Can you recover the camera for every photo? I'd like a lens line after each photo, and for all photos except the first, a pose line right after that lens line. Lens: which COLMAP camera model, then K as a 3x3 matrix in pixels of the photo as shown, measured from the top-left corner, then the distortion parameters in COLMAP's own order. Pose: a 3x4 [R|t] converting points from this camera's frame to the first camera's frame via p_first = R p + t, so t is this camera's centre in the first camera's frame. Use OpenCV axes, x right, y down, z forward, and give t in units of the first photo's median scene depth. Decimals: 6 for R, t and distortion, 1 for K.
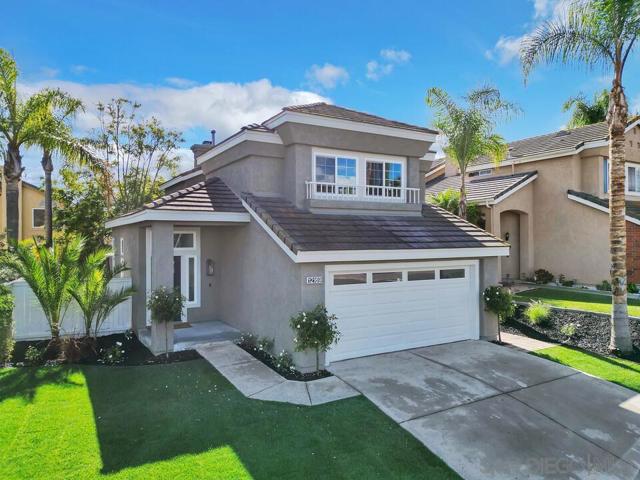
lens RADIAL K [[443.7, 0, 320.0], [0, 443.7, 240.0], [0, 0, 1]] dist [0.069106, -0.064750]
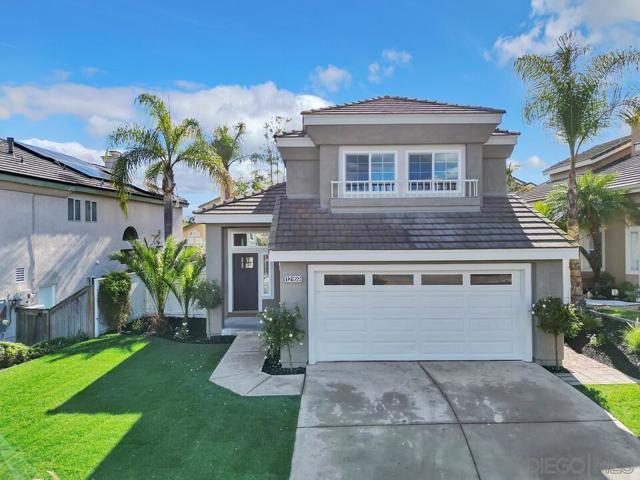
lens RADIAL K [[443.7, 0, 320.0], [0, 443.7, 240.0], [0, 0, 1]] dist [0.069106, -0.064750]
pose [[0.870316, 0.000242, -0.492493, 0.506972], [0.003993, 0.999964, 0.007548, -0.007314], [0.492477, -0.008536, 0.870283, 0.124073]]
